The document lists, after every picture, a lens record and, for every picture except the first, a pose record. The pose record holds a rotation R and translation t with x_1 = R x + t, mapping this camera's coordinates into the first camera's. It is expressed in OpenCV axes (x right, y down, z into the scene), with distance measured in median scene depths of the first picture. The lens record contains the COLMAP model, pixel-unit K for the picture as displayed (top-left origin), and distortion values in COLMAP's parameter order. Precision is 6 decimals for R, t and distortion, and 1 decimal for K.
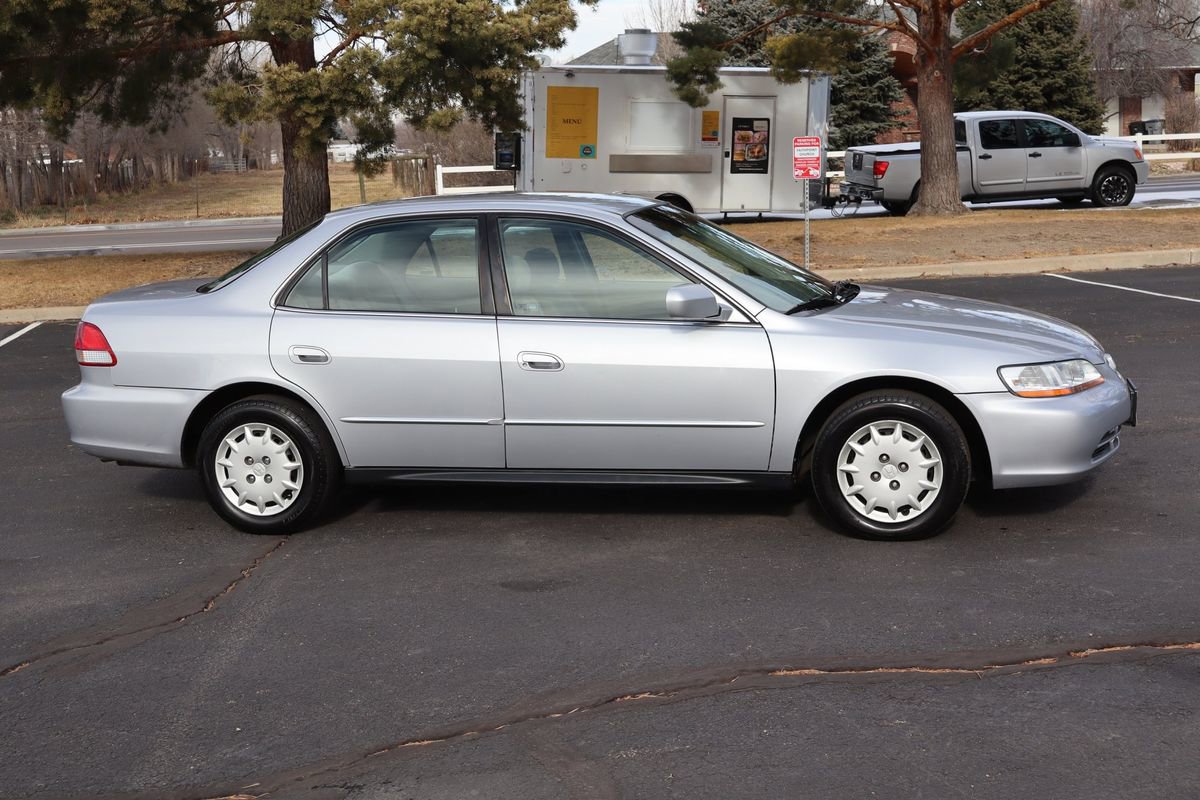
lens RADIAL K [[1526.8, 0, 640.0], [0, 1526.8, 399.8], [0, 0, 1]] dist [0.012632, -0.016007]
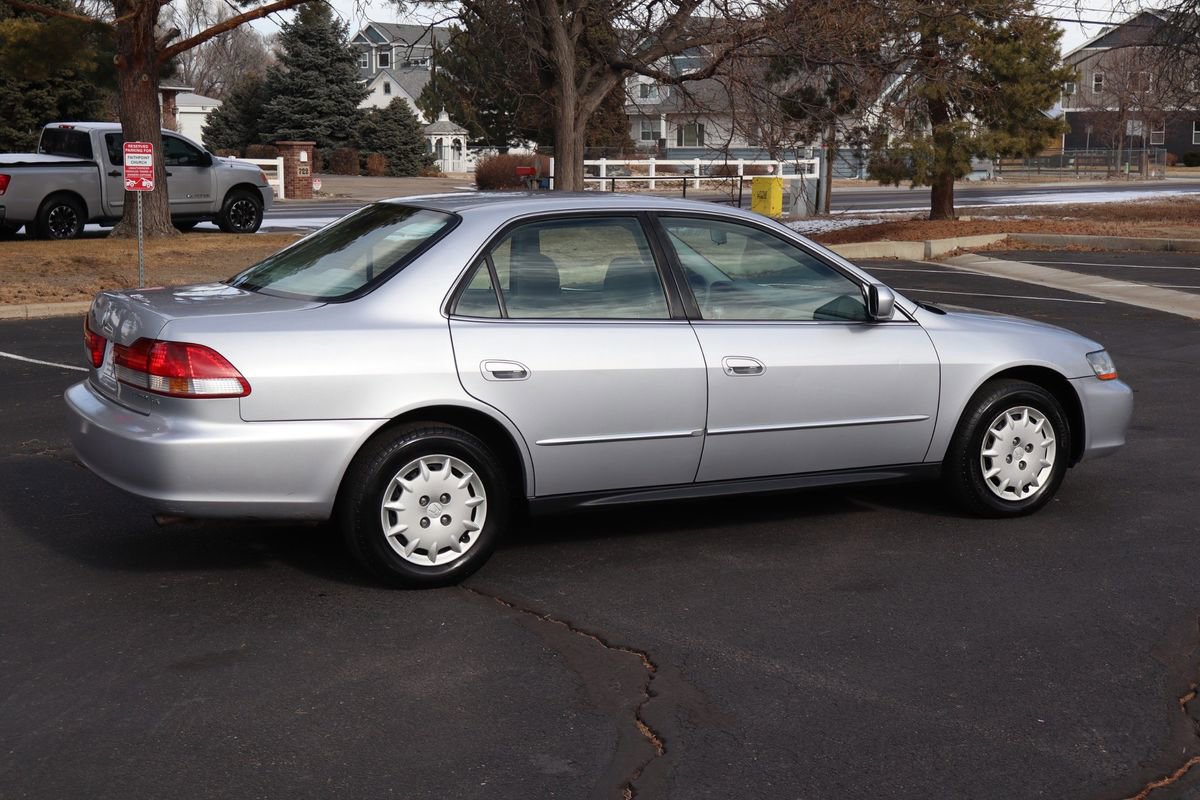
lens RADIAL K [[1741.4, 0, 600.0], [0, 1741.4, 400.0], [0, 0, 1]] dist [0.014650, -0.040641]
pose [[0.775057, -0.045954, 0.630218, -0.785387], [0.067436, 0.997672, -0.010187, 0.001116], [-0.628282, 0.050395, 0.776352, 0.197505]]
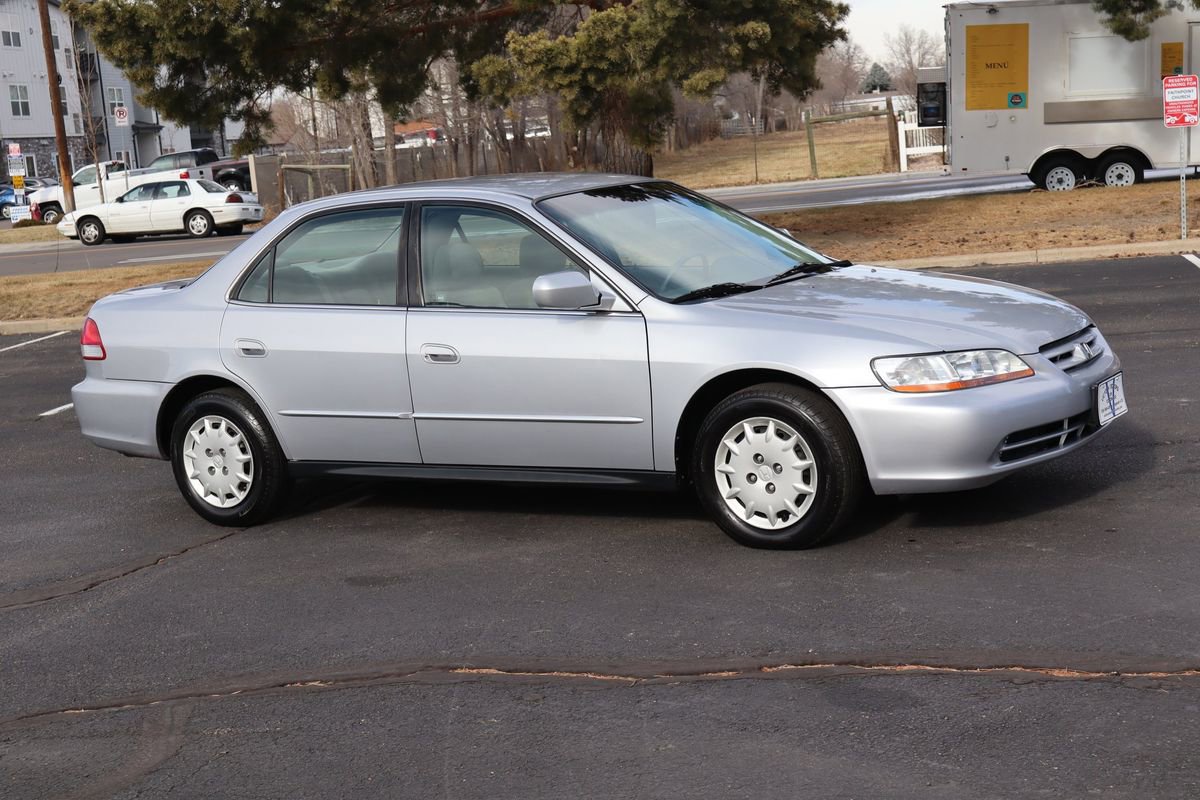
lens RADIAL K [[1811.8, 0, 616.0], [0, 1811.8, 401.3], [0, 0, 1]] dist [0.029534, -0.106771]
pose [[0.942355, 0.004444, -0.334584, 0.404742], [-0.003747, 0.999989, 0.002729, 0.001399], [0.334593, -0.001318, 0.942362, -0.045915]]
